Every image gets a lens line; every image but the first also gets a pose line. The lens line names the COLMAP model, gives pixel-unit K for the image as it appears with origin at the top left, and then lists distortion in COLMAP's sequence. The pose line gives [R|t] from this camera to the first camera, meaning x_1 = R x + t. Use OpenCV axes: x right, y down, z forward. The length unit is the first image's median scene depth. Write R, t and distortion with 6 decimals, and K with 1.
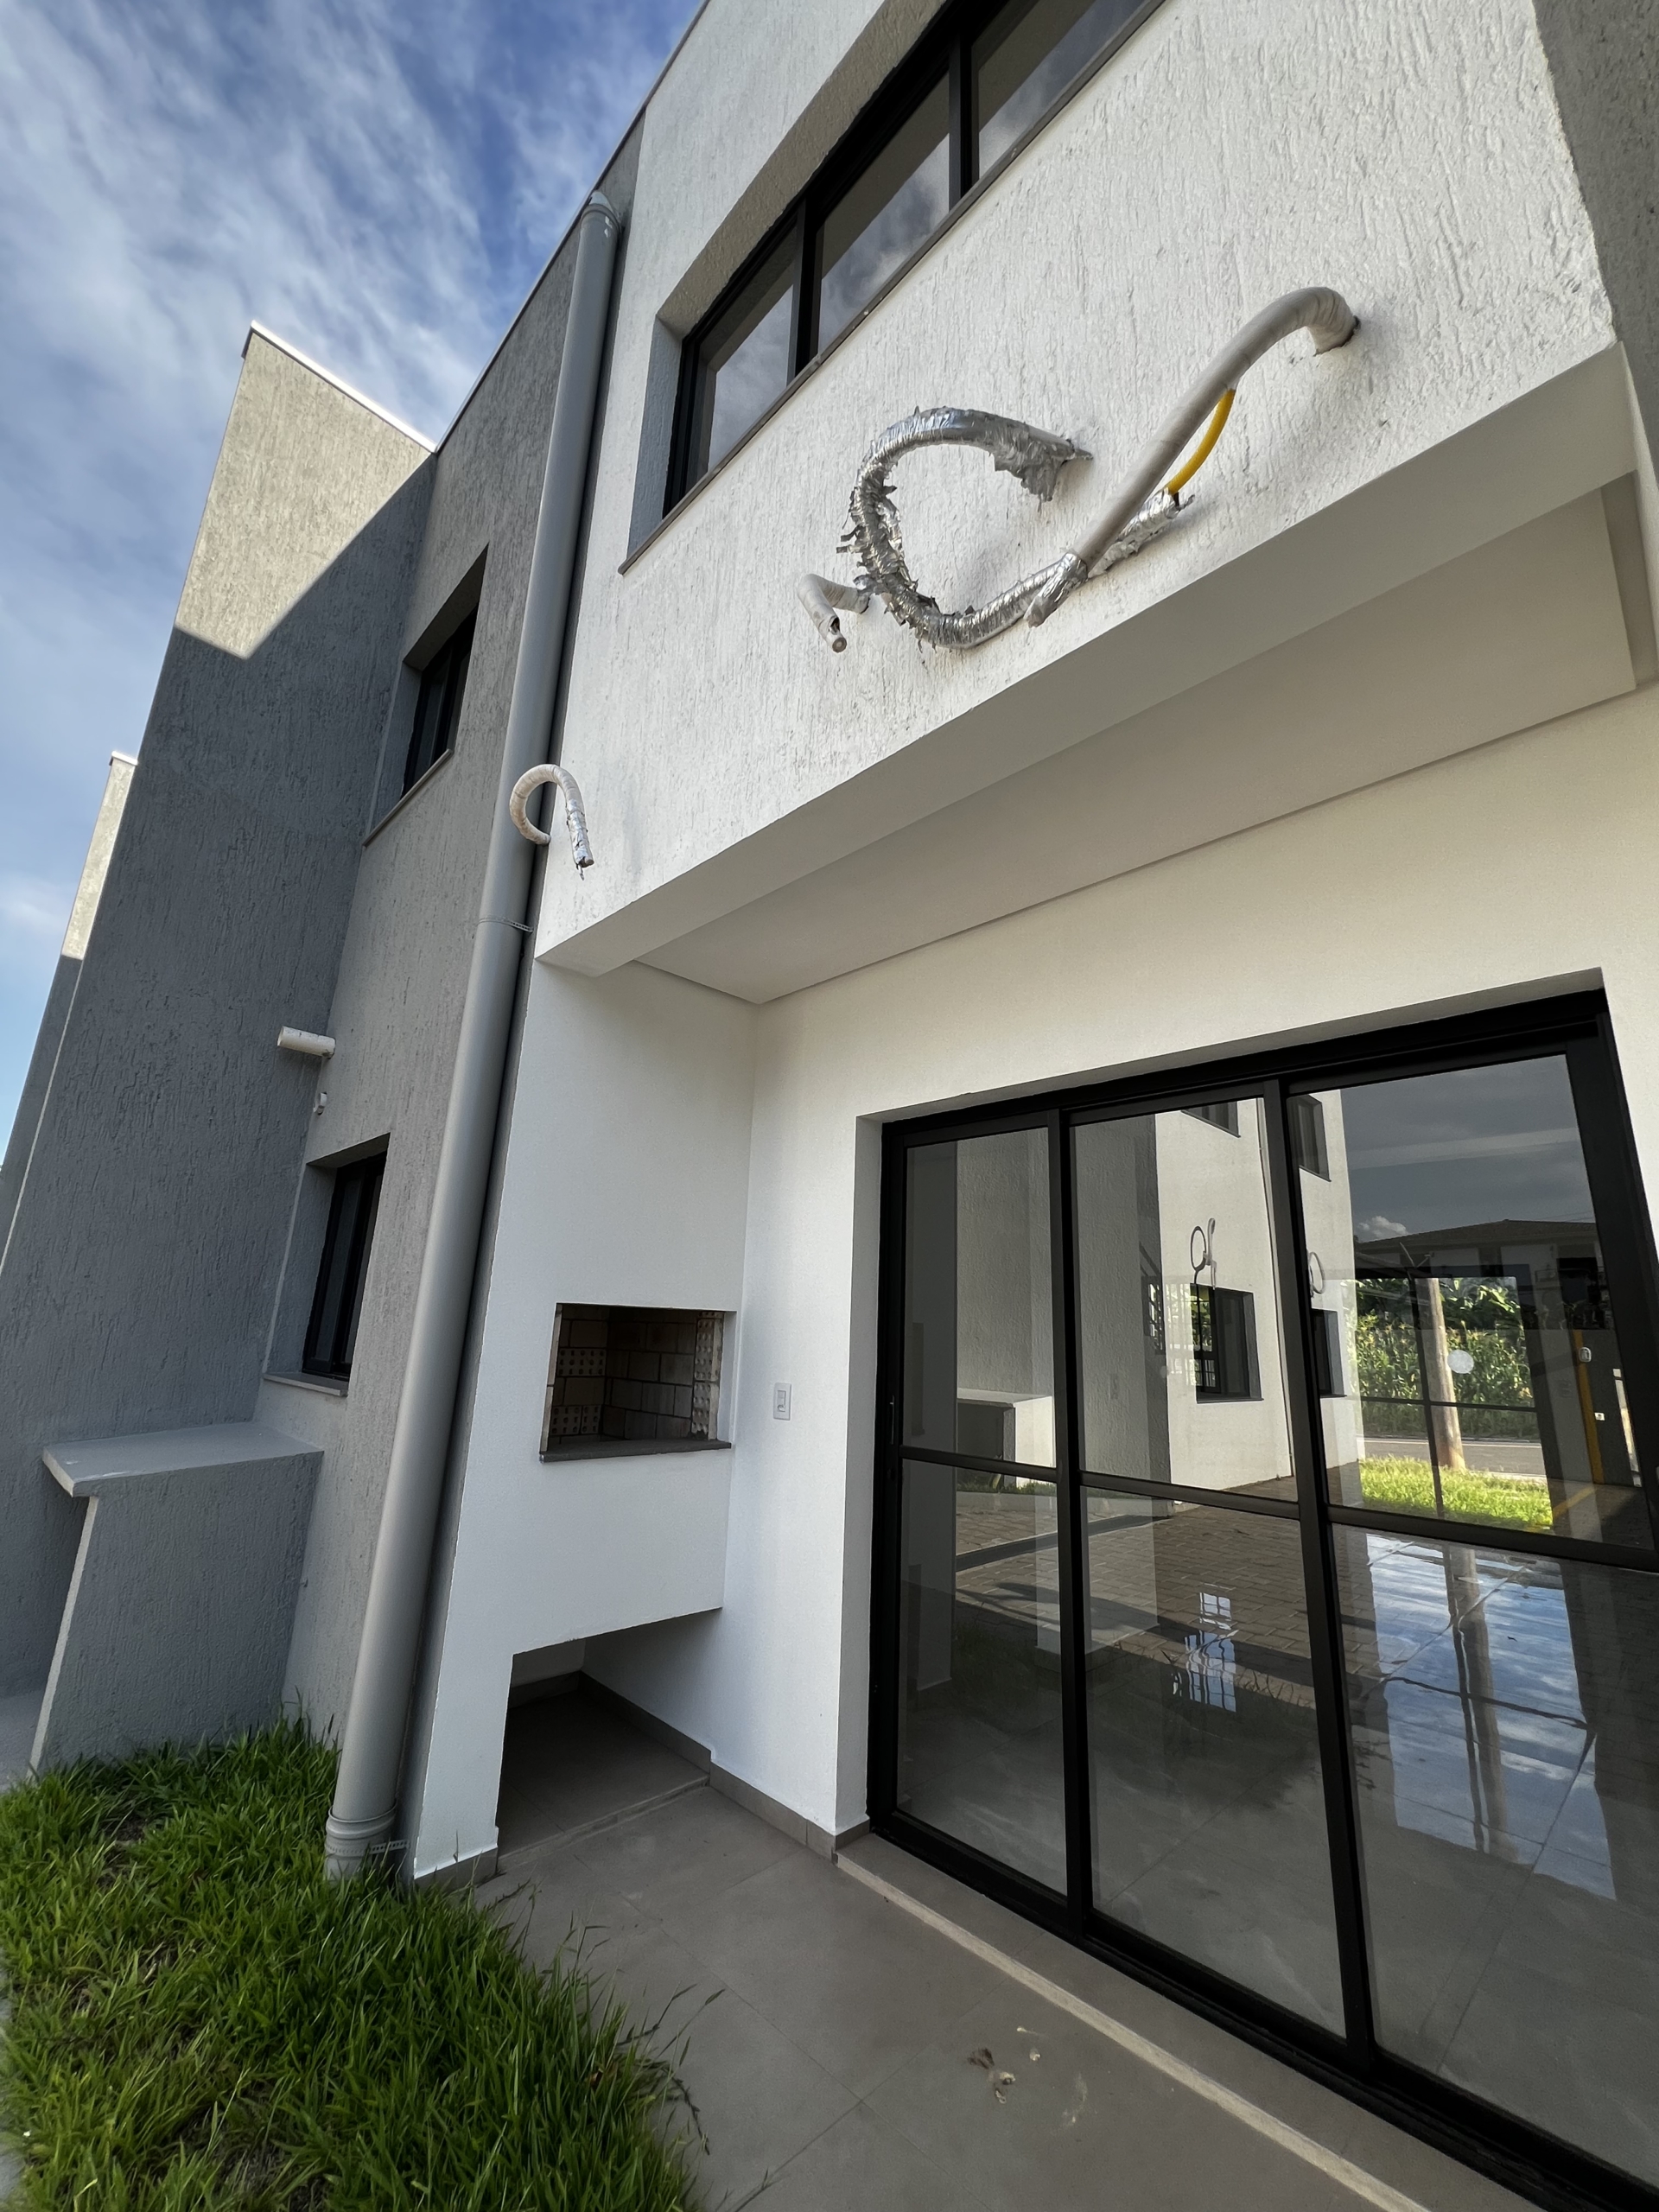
lens RADIAL K [[876.0, 0, 823.9], [0, 876.0, 1096.5], [0, 0, 1]] dist [-0.003306, 0.001109]
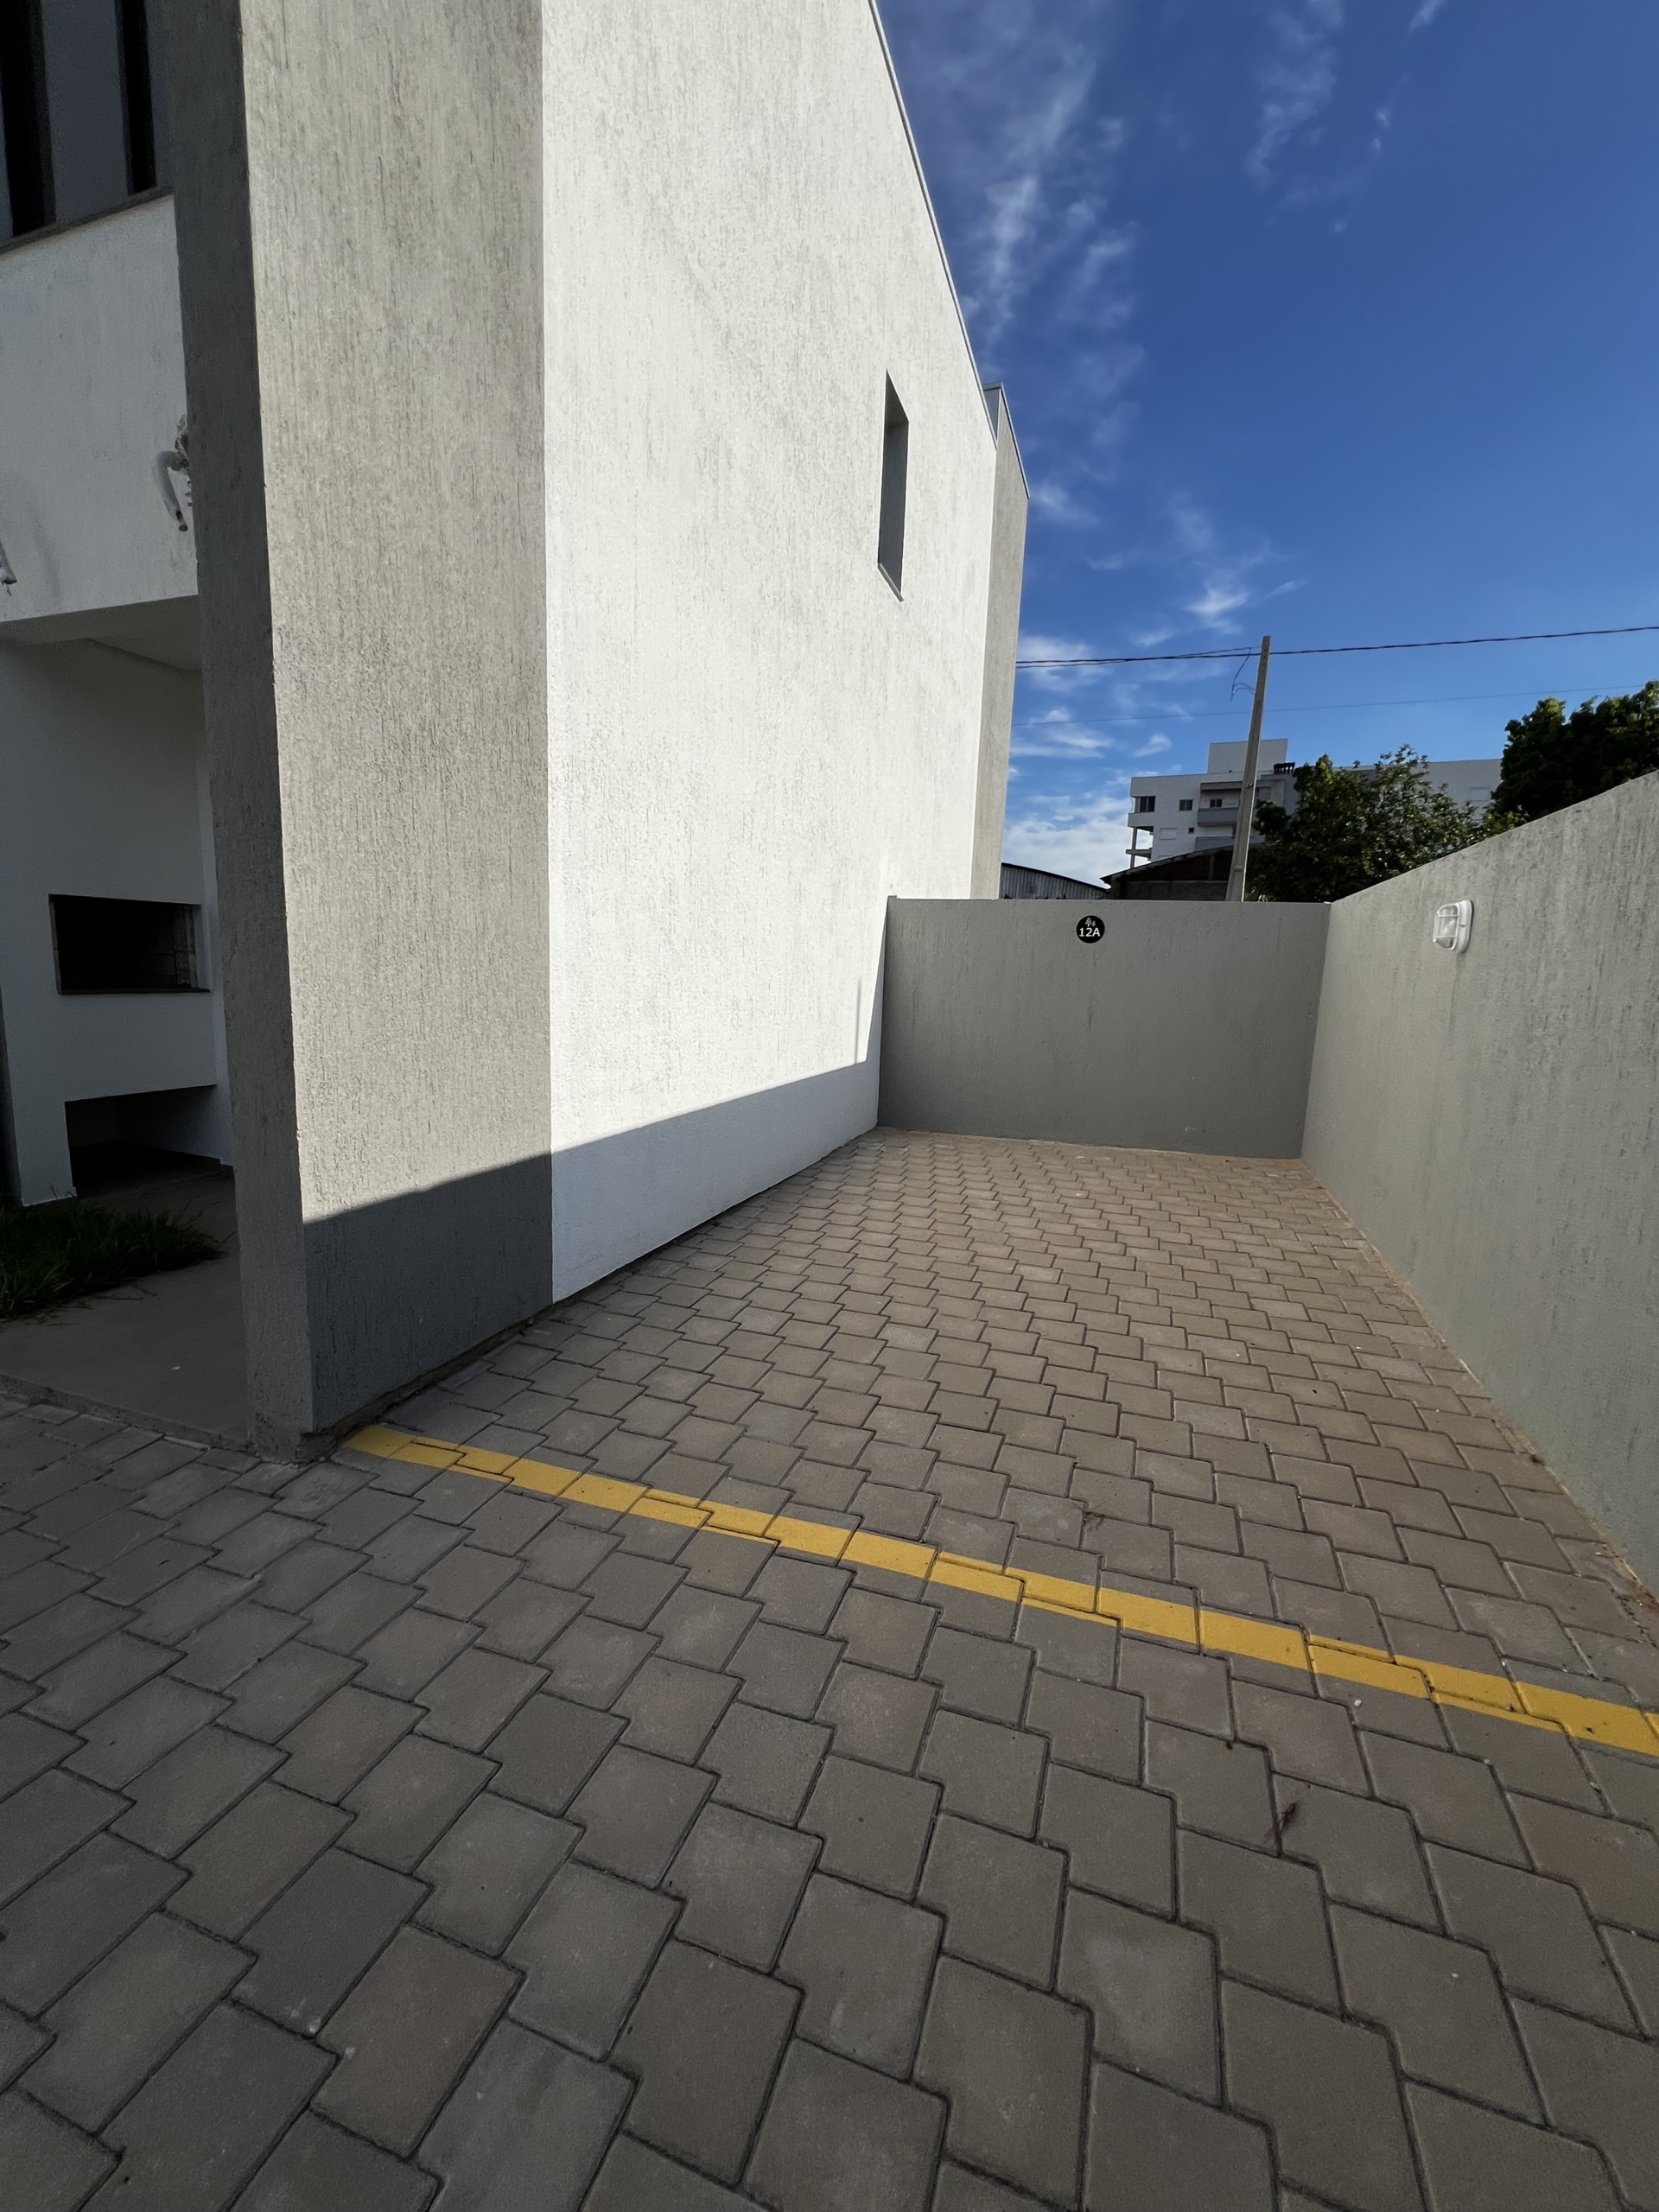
lens RADIAL K [[876.0, 0, 826.7], [0, 876.0, 1099.7], [0, 0, 1]] dist [-0.003306, 0.001109]
pose [[0.895592, -0.063545, 0.440314, 0.186366], [-0.132557, 0.906672, 0.400468, -0.200826], [-0.424668, -0.417023, 0.803585, -0.826090]]
